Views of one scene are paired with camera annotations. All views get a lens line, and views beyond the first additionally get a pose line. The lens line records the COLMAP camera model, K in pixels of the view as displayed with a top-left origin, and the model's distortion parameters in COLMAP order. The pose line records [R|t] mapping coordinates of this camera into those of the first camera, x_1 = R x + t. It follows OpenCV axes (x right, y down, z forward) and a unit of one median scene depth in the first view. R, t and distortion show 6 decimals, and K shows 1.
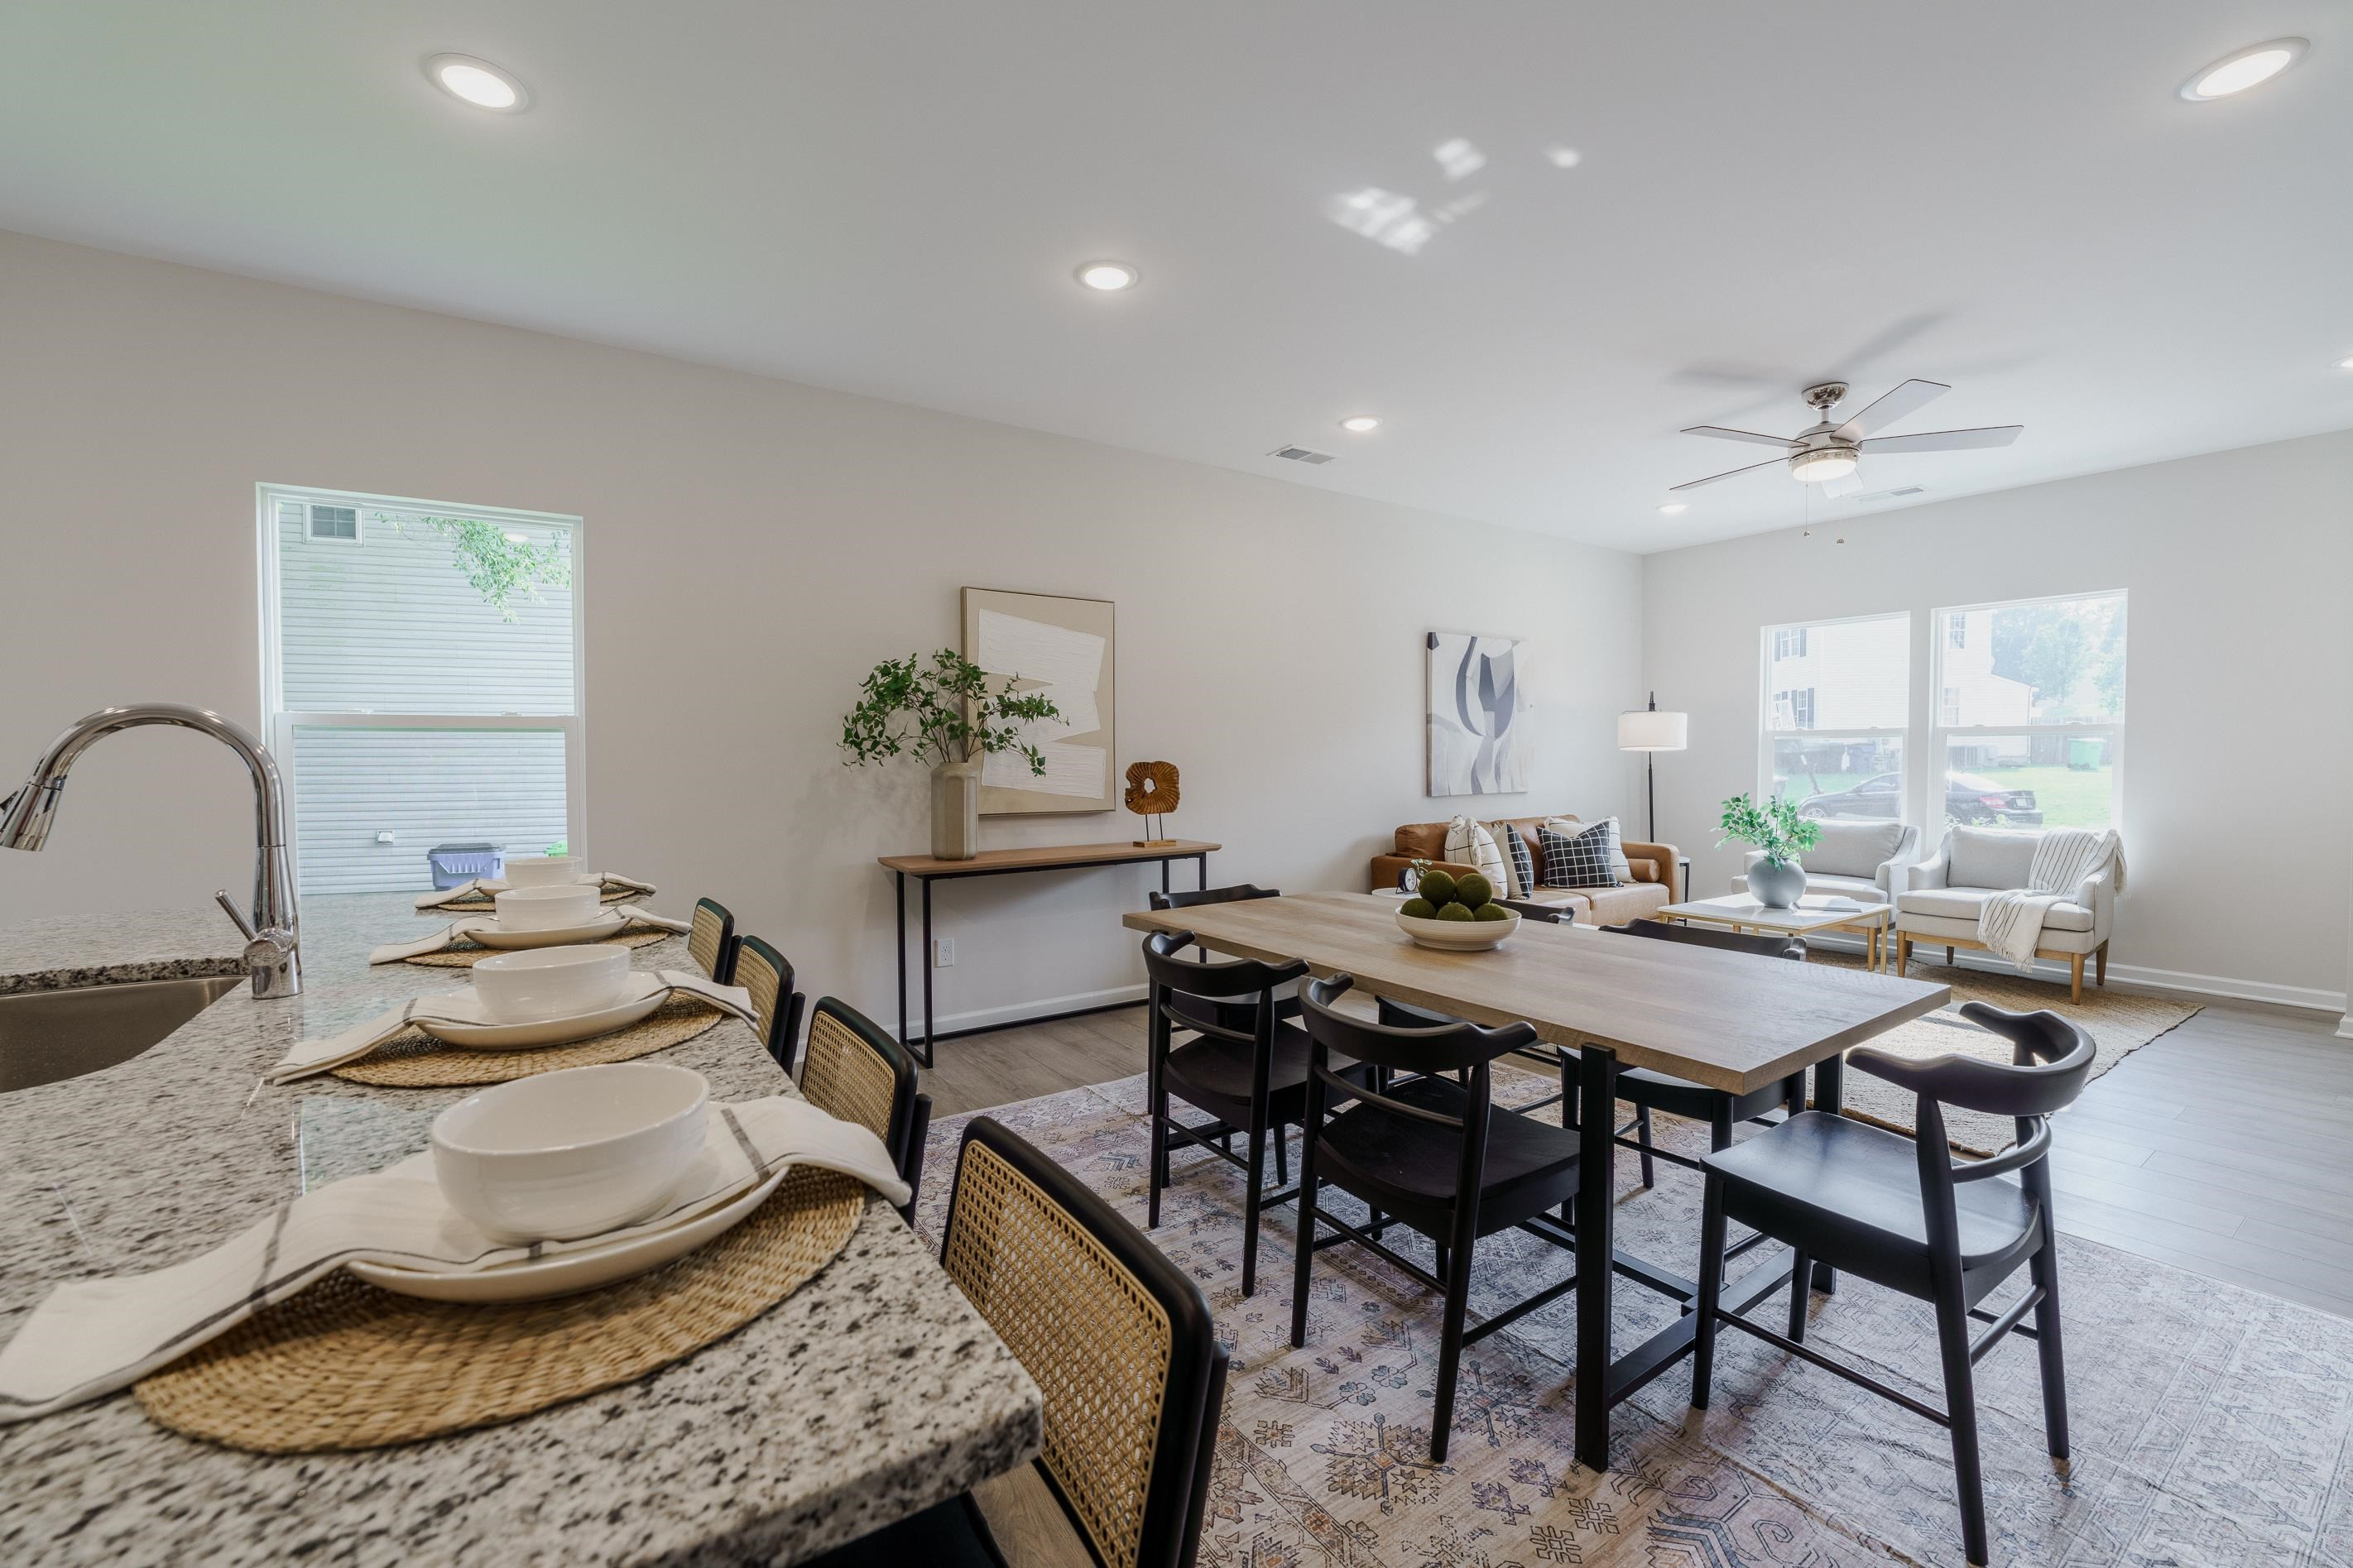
lens RADIAL K [[977.5, 0, 1164.9], [0, 977.5, 785.7], [0, 0, 1]] dist [-0.030633, 0.004479]
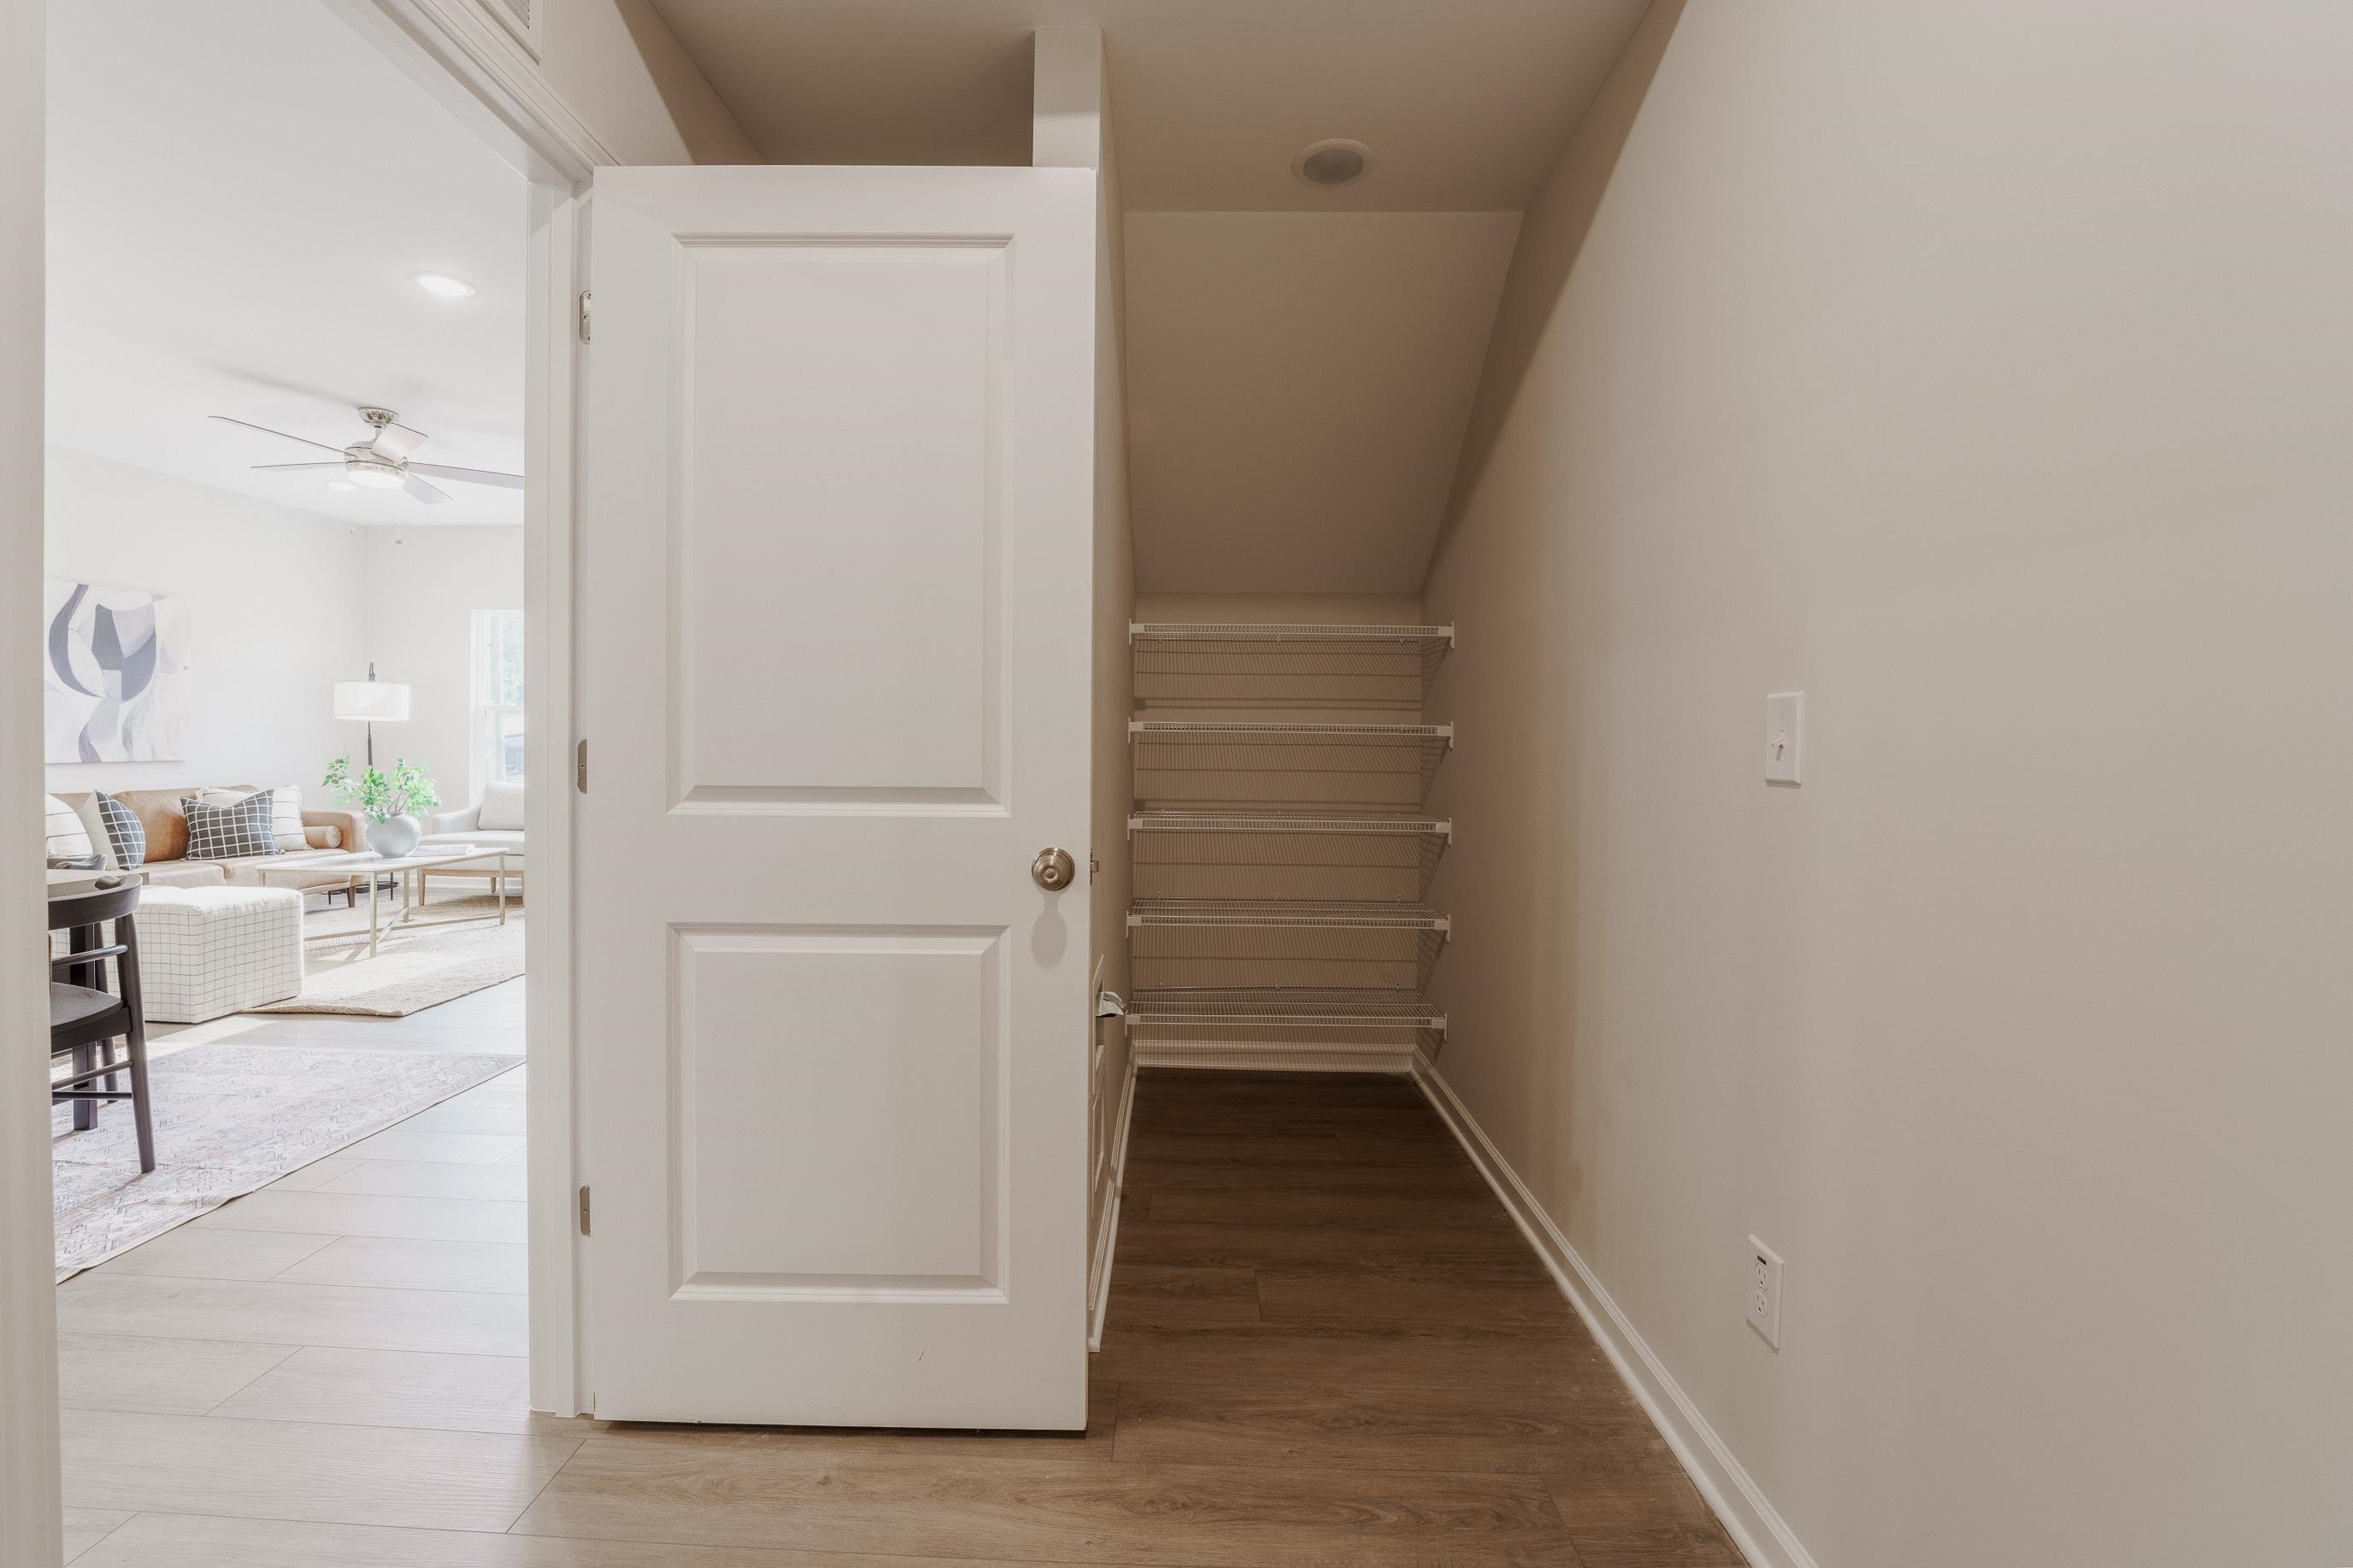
lens RADIAL K [[1050.1, 0, 1148.2], [0, 1050.1, 760.5], [0, 0, 1]] dist [-0.020146, 0.001608]
pose [[0.621196, -0.003462, 0.783648, 0.247455], [0.012569, 0.999906, -0.005547, 0.032459], [-0.783554, 0.013296, 0.621181, -0.448327]]
